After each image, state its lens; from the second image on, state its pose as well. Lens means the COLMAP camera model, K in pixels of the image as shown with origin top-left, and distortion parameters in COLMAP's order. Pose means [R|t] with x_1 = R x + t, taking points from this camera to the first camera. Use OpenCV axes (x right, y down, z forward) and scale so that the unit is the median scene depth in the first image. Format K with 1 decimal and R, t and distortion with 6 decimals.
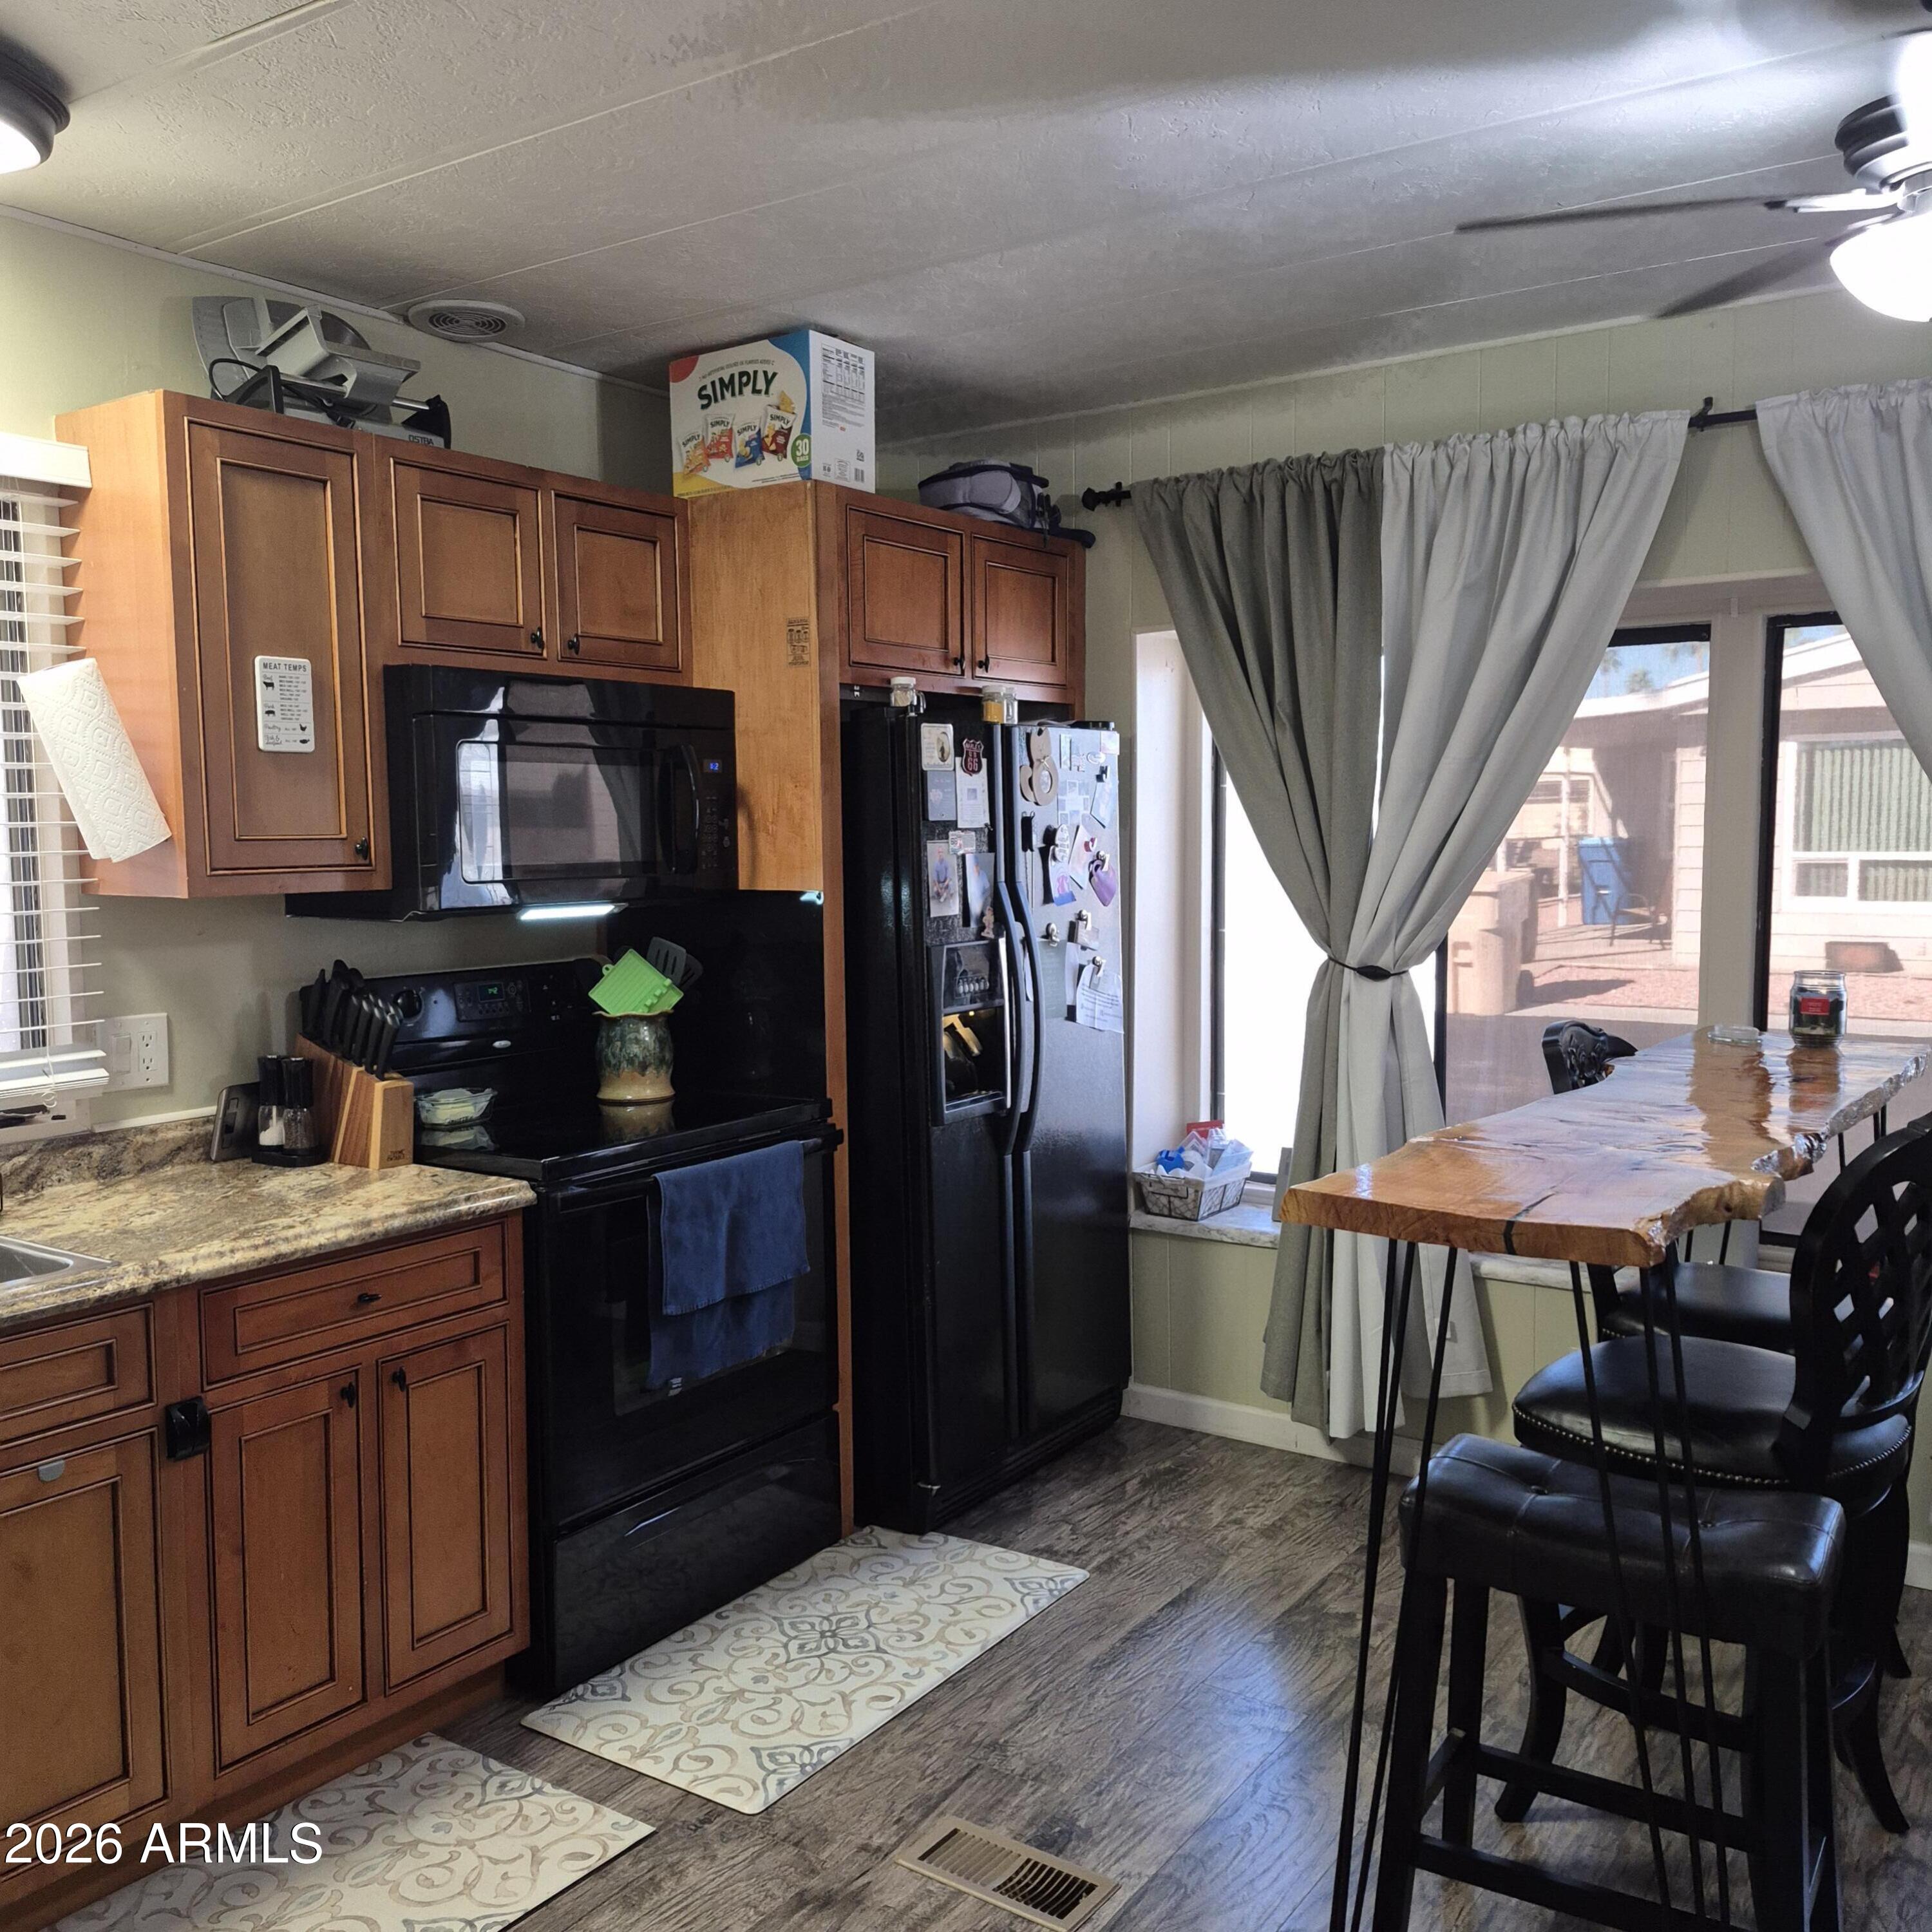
lens RADIAL K [[1753.5, 0, 930.3], [0, 1753.5, 980.7], [0, 0, 1]] dist [0.132702, -0.205377]
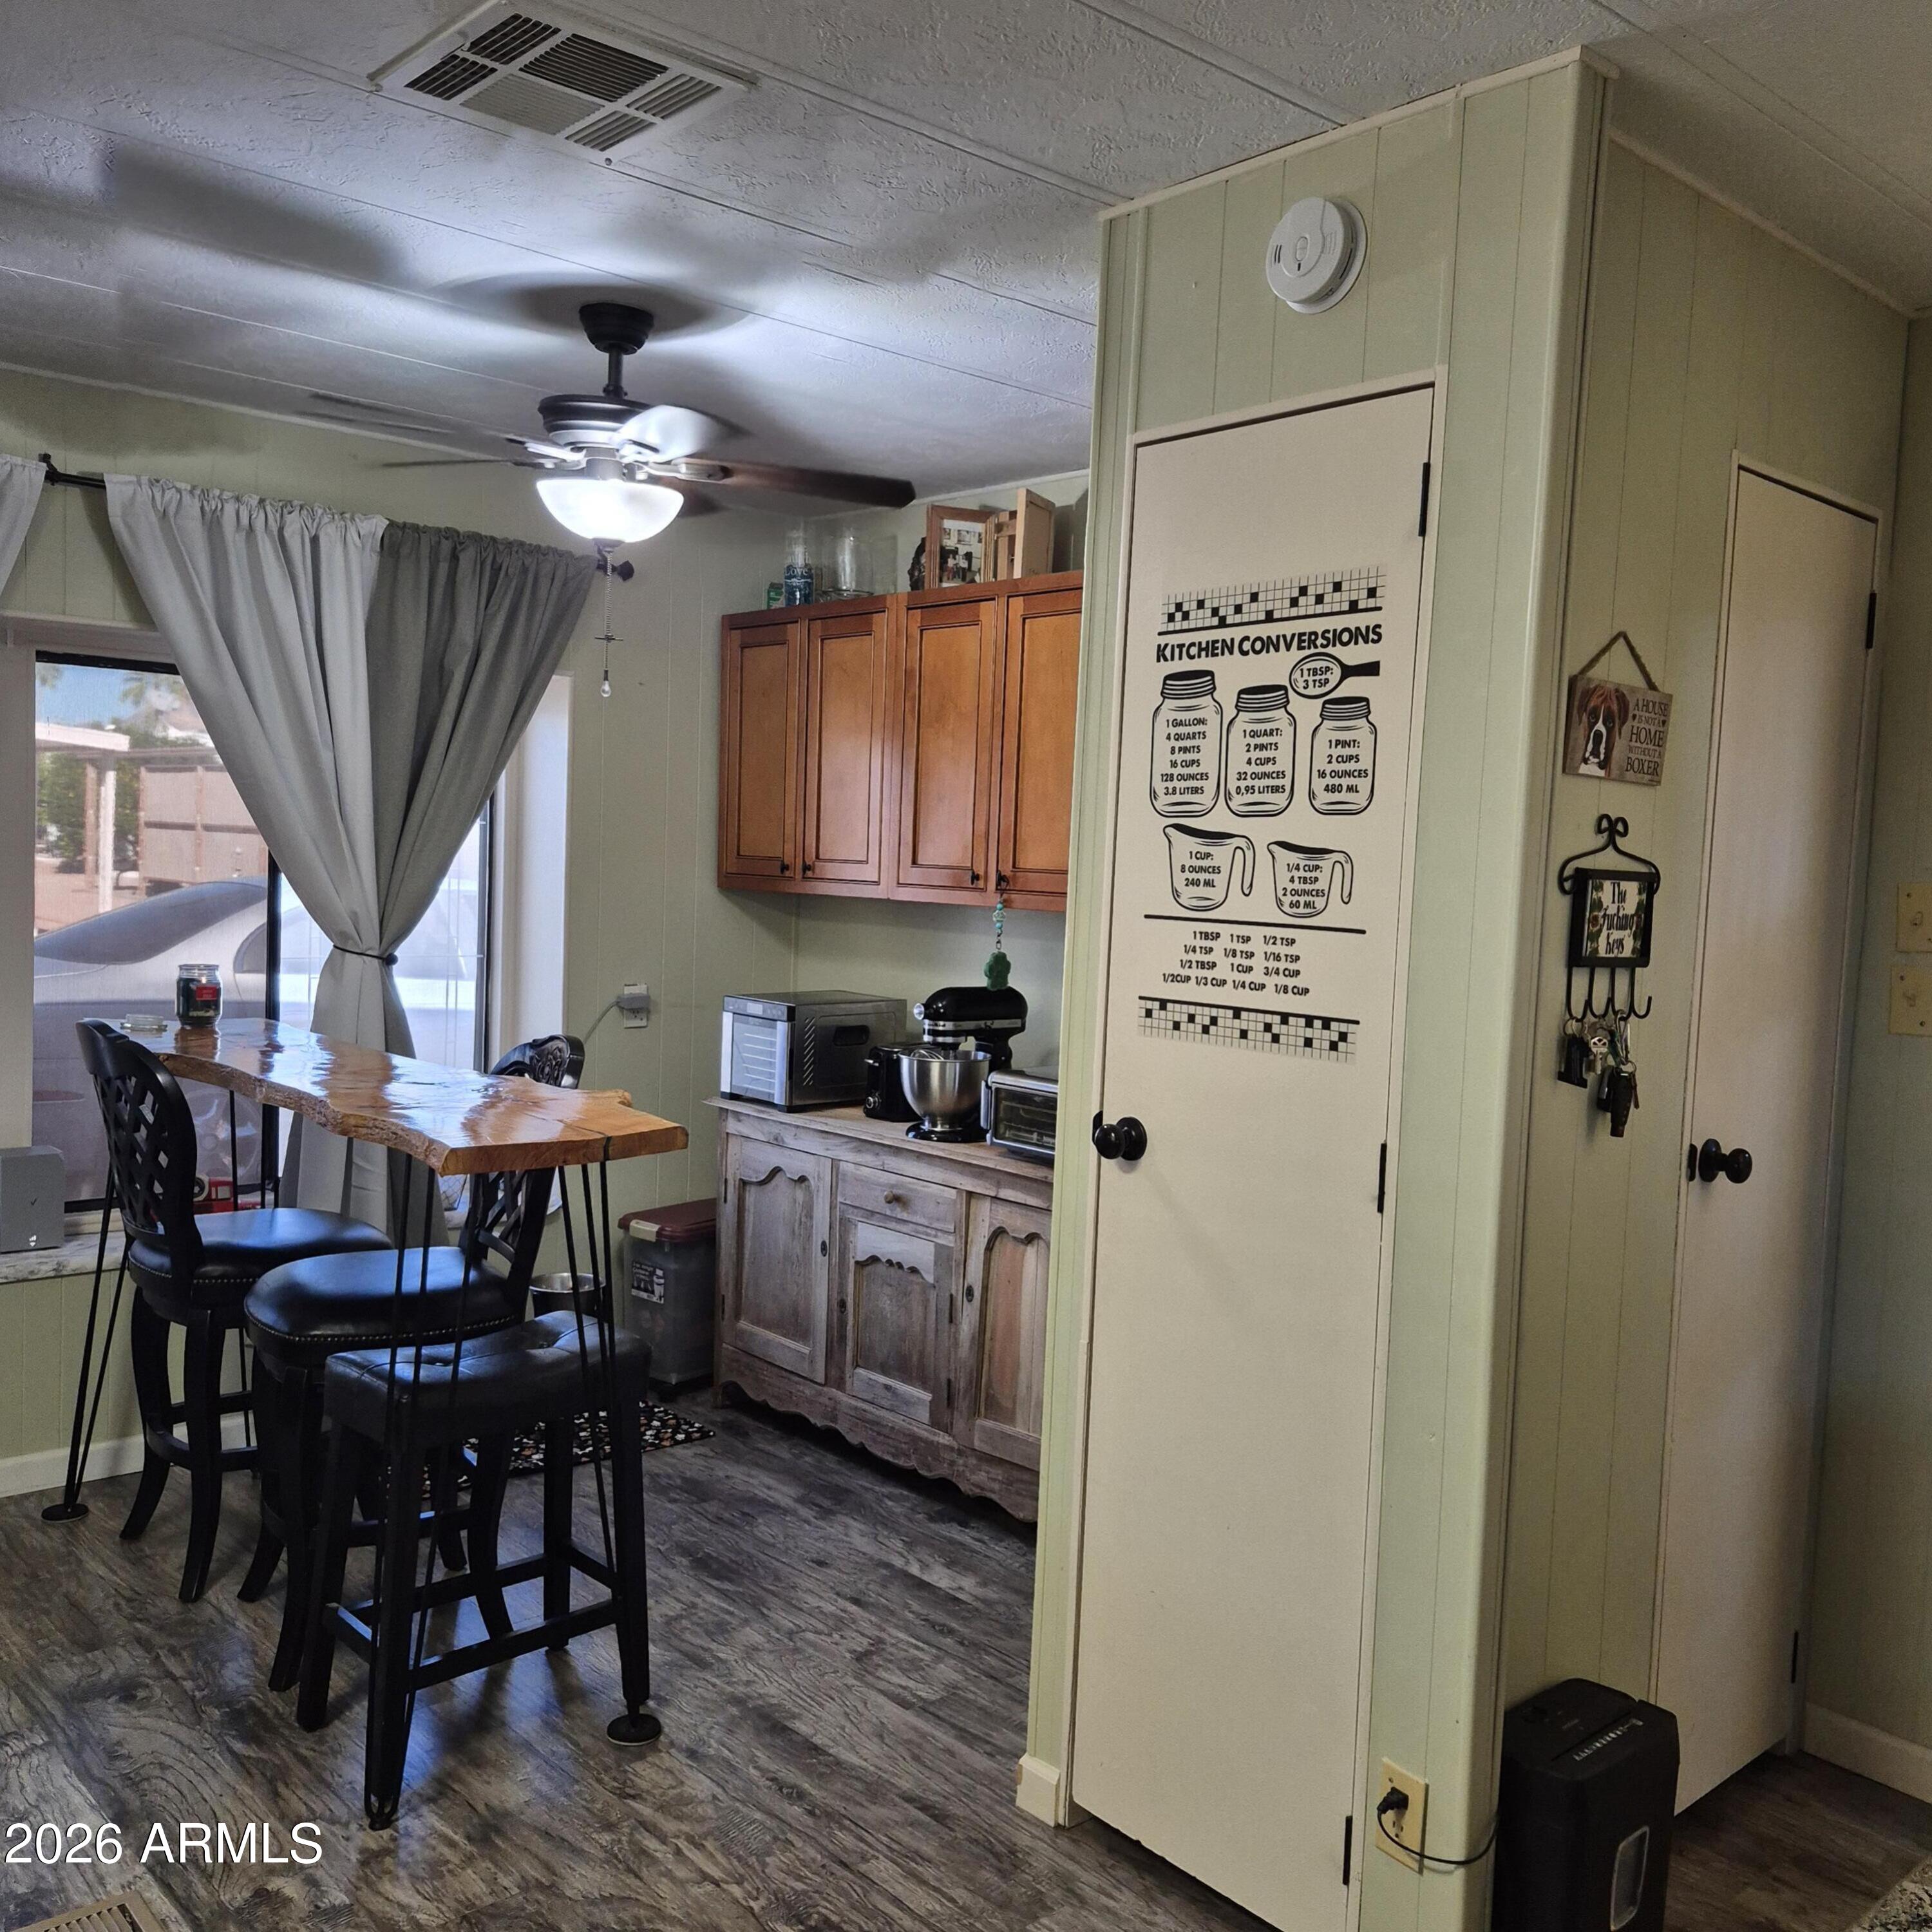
lens RADIAL K [[1770.2, 0, 949.9], [0, 1770.2, 959.4], [0, 0, 1]] dist [0.143075, -0.231353]
pose [[0.219023, -0.040560, 0.974876, -0.526703], [0.046783, 0.998423, 0.031029, -0.020647], [-0.974597, 0.038812, 0.220575, 0.207907]]
